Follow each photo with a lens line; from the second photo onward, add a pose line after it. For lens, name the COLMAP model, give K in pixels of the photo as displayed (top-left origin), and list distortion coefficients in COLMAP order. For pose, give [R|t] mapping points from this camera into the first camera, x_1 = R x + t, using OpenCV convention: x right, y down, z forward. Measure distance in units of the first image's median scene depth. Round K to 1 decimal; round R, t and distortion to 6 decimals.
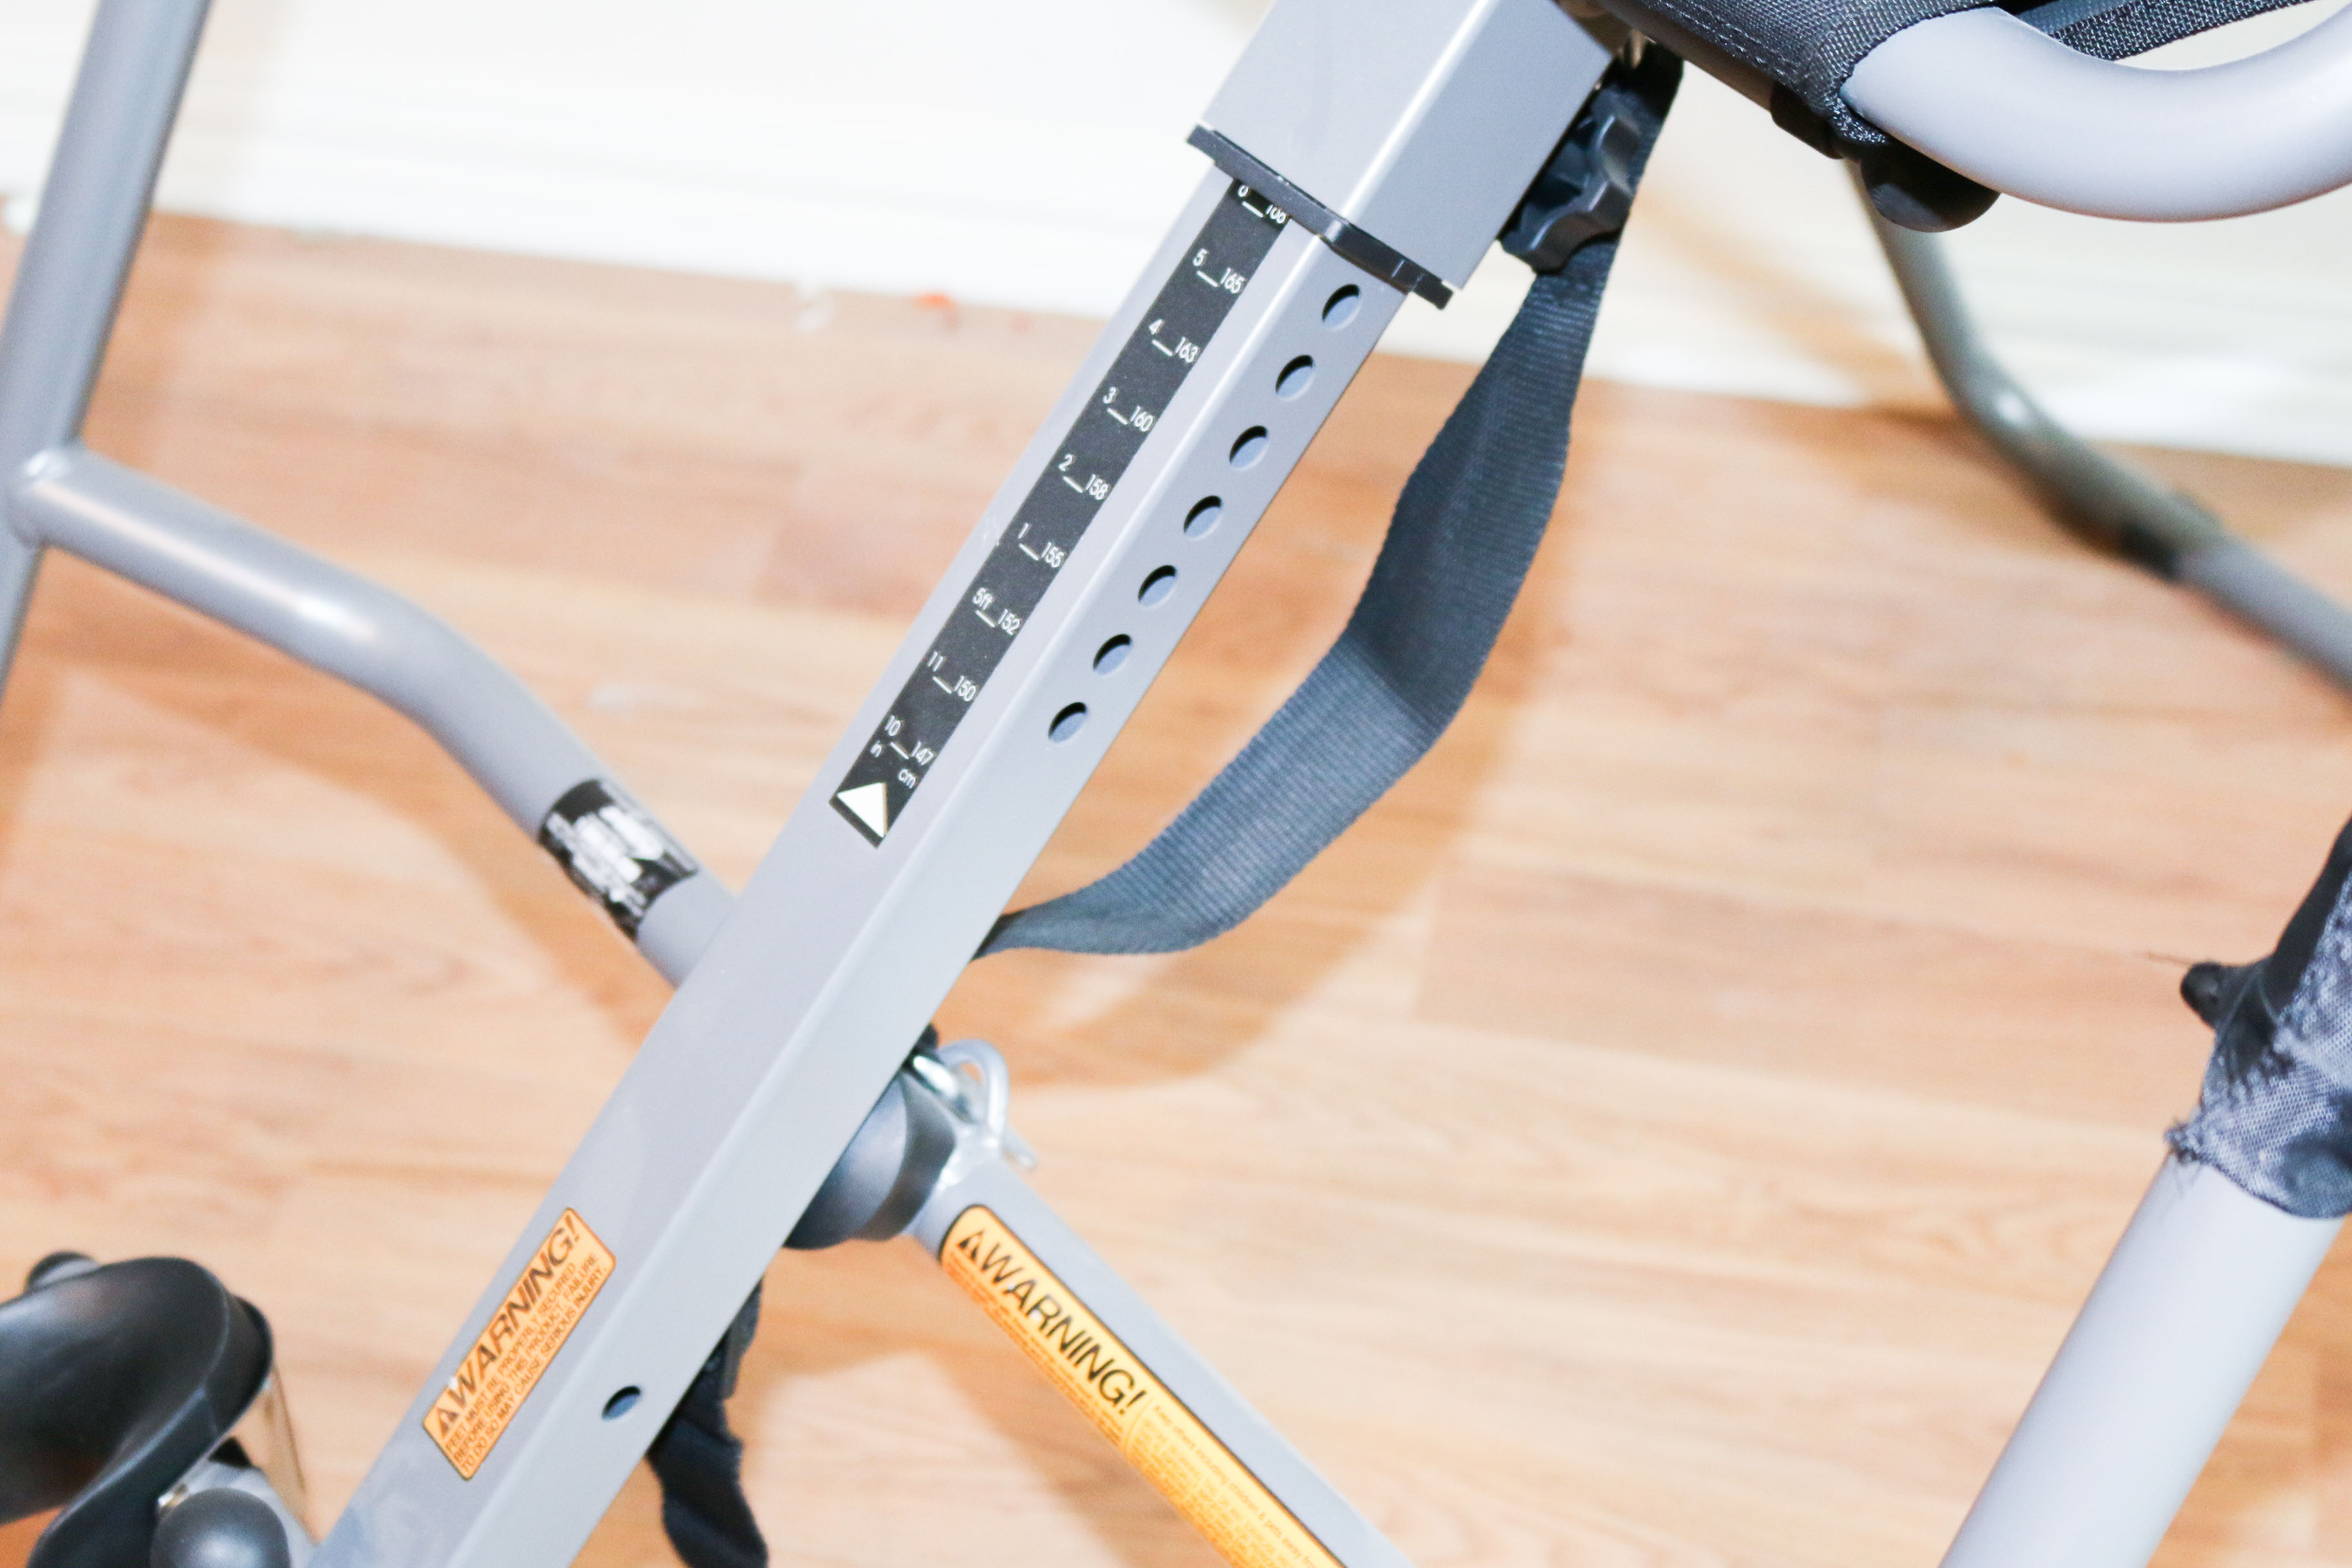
lens RADIAL K [[4018.1, 0, 1176.0], [0, 4018.1, 784.0], [0, 0, 1]] dist [0.008097, 0.021284]
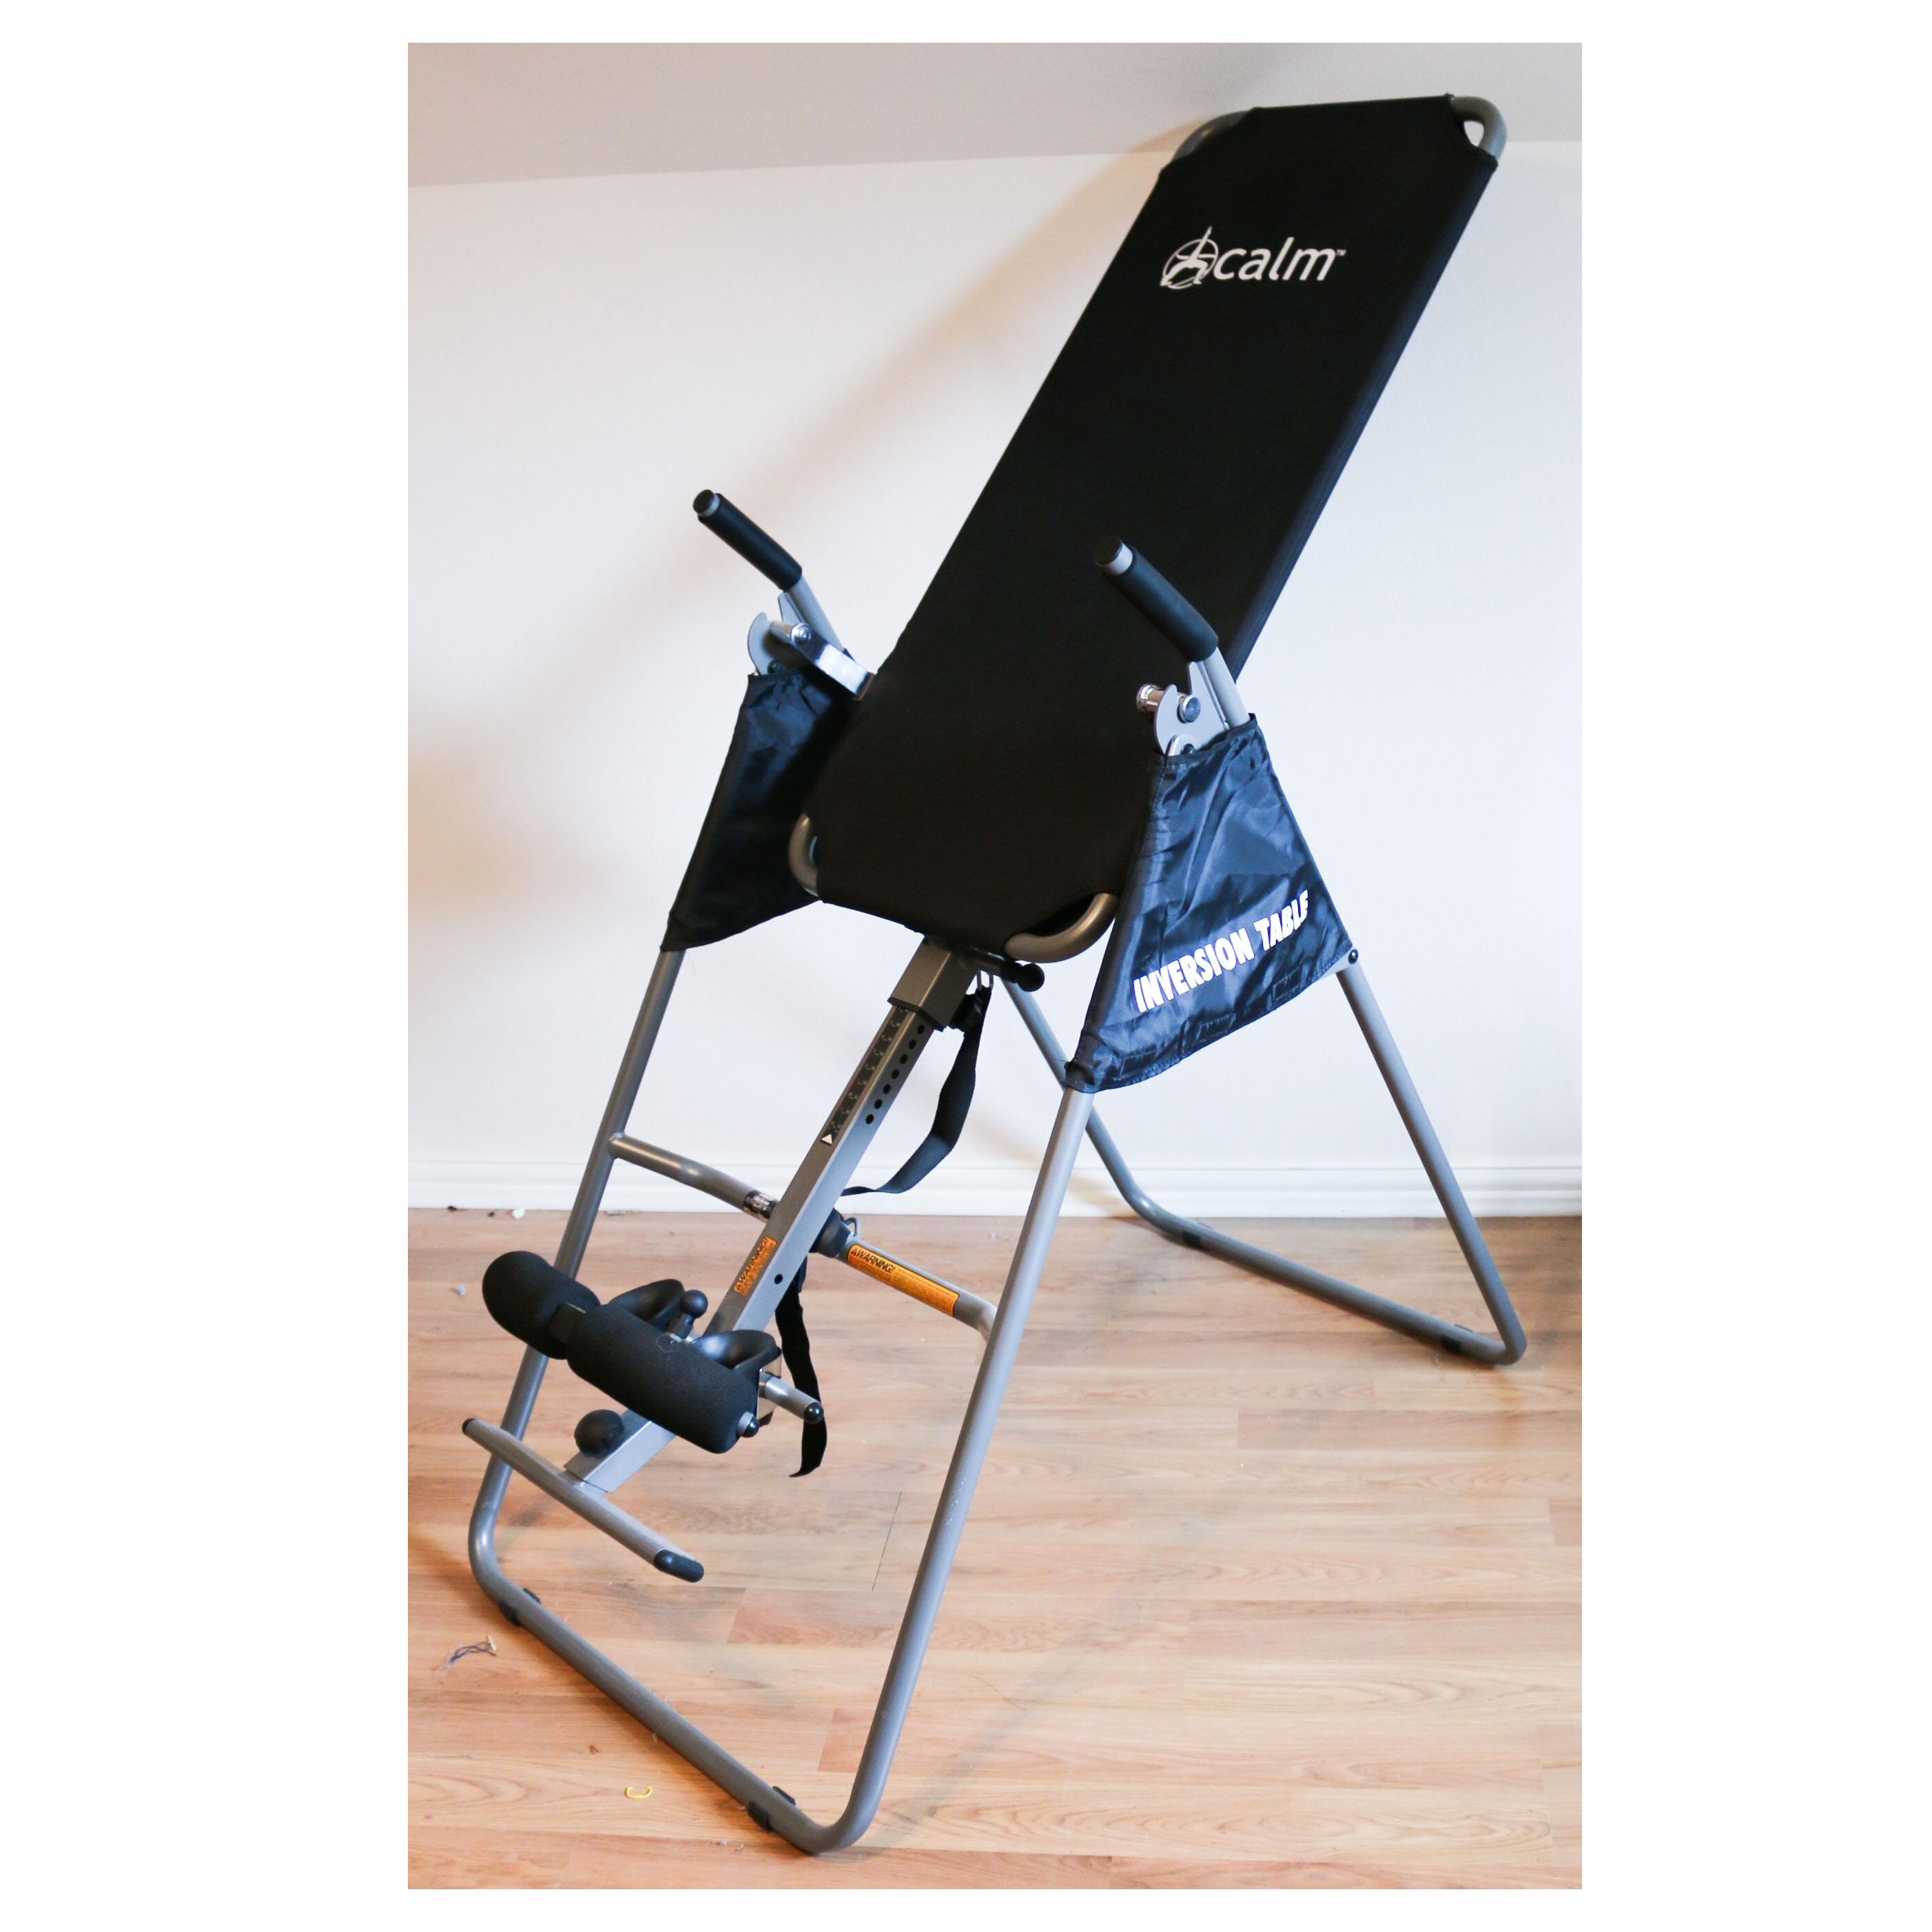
lens RADIAL K [[2678.8, 0, 966.0], [0, 2678.8, 966.0], [0, 0, 1]] dist [0.005544, -0.054651]
pose [[0.997219, -0.061742, 0.041739, -0.034366], [0.073493, 0.907639, -0.413269, 1.118134], [-0.012368, 0.415187, 0.909652, -1.910751]]
